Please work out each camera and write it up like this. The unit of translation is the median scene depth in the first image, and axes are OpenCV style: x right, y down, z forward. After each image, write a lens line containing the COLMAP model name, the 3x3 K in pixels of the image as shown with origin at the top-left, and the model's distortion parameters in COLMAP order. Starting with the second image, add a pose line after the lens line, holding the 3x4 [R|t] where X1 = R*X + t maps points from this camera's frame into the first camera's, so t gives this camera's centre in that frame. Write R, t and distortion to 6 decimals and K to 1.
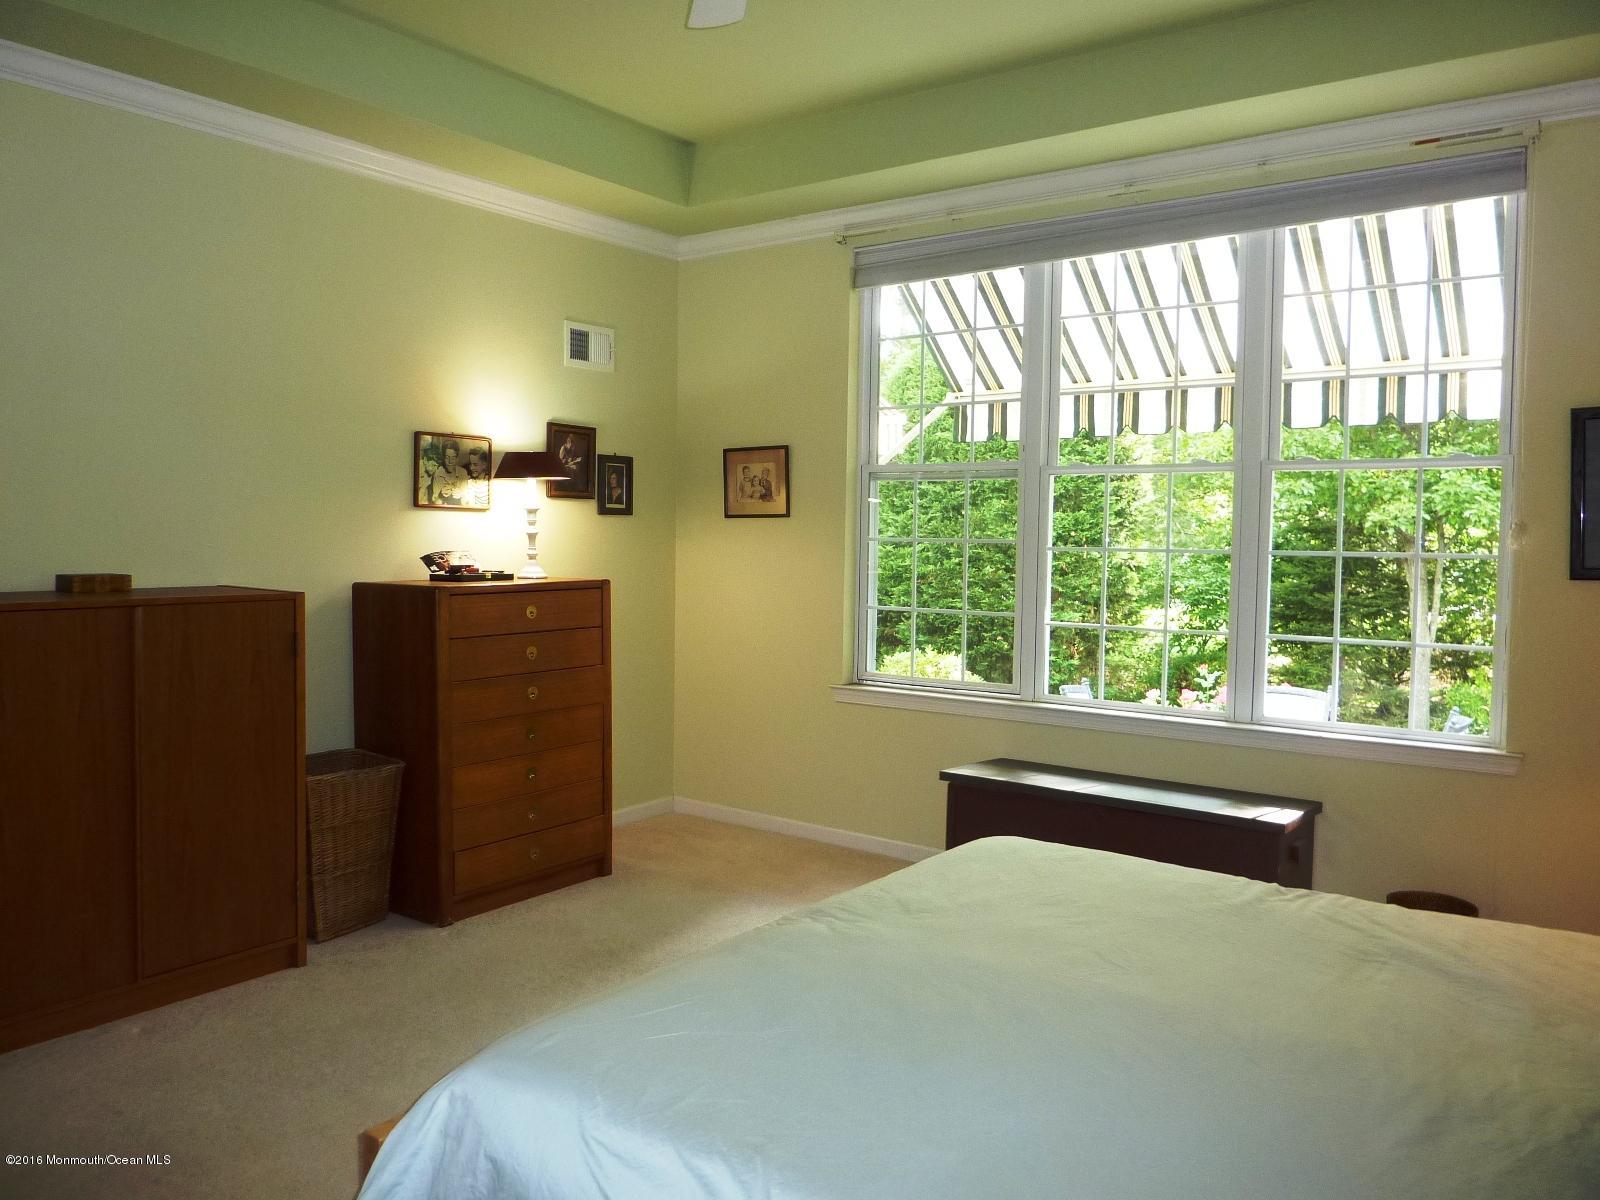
lens RADIAL K [[1260.5, 0, 786.0], [0, 1260.5, 596.5], [0, 0, 1]] dist [-0.015694, -0.018019]
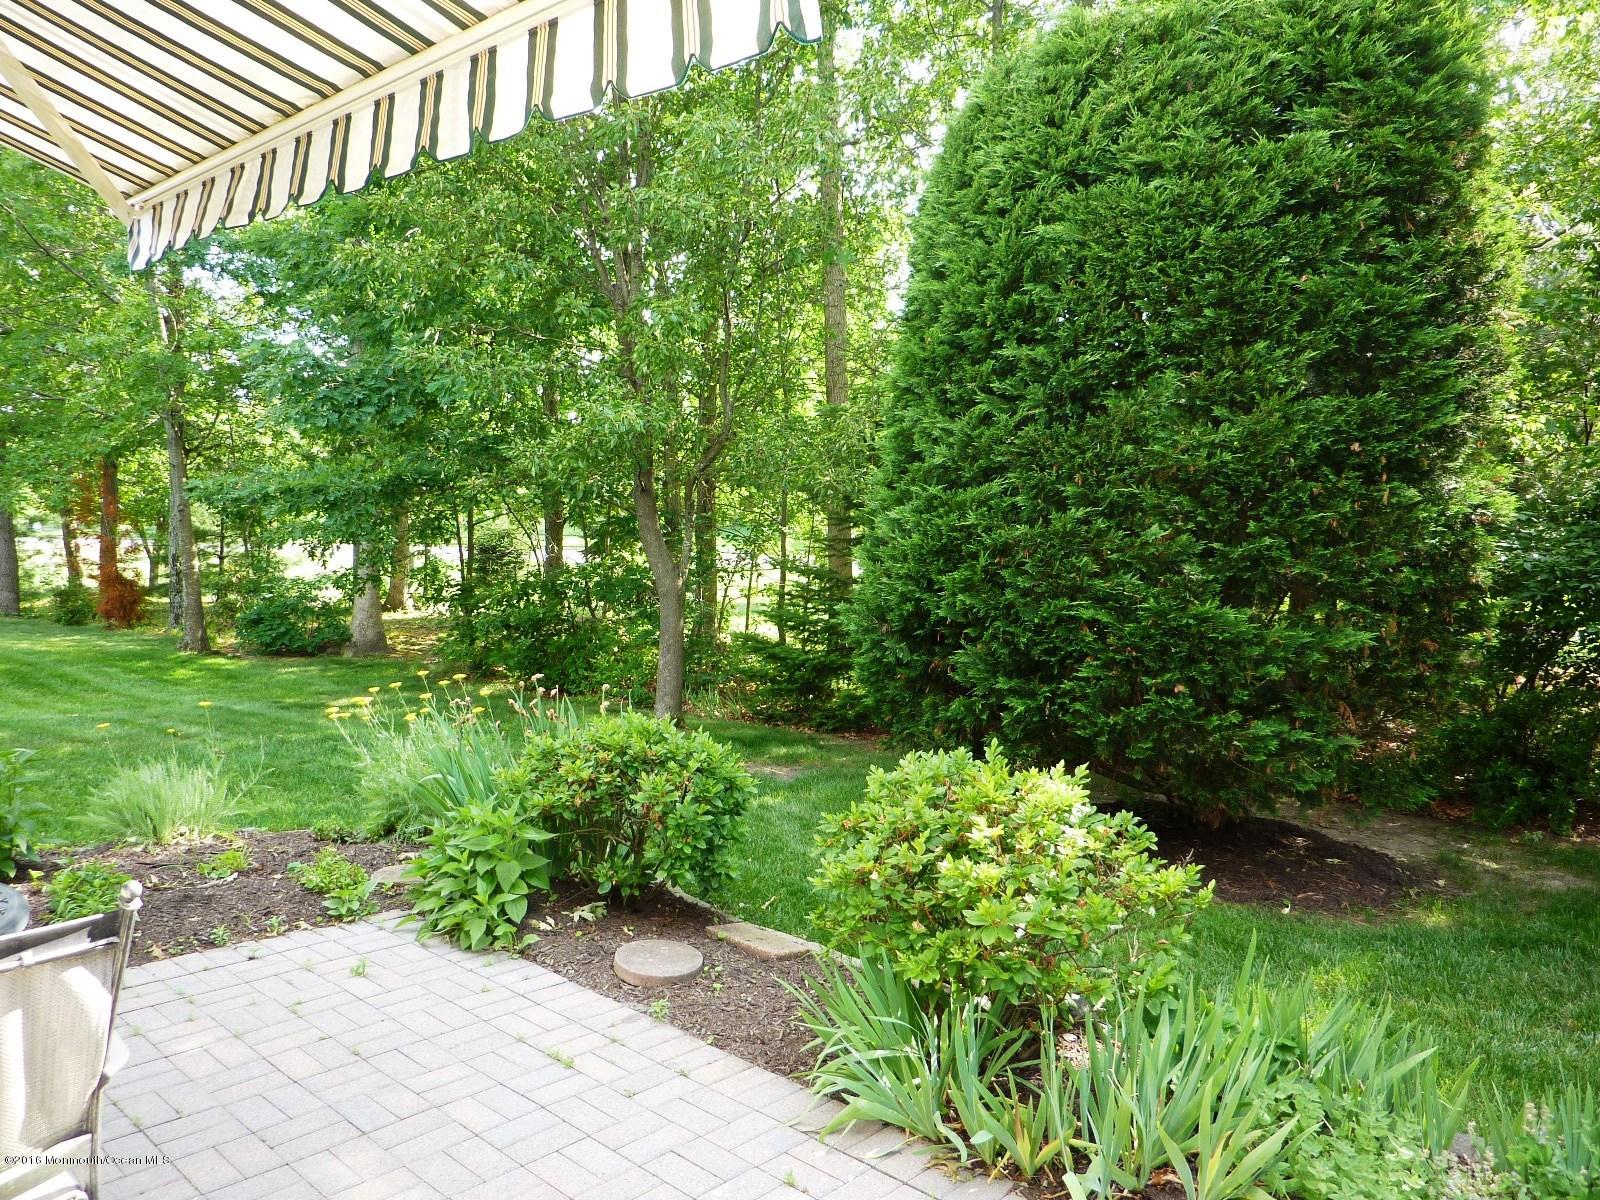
lens RADIAL K [[1182.4, 0, 807.1], [0, 1182.4, 614.0], [0, 0, 1]] dist [-0.018009, -0.015738]
pose [[0.995707, -0.004631, -0.092444, 0.078100], [0.008334, 0.999176, 0.039713, -0.010517], [0.092184, -0.040313, 0.994926, 0.577905]]
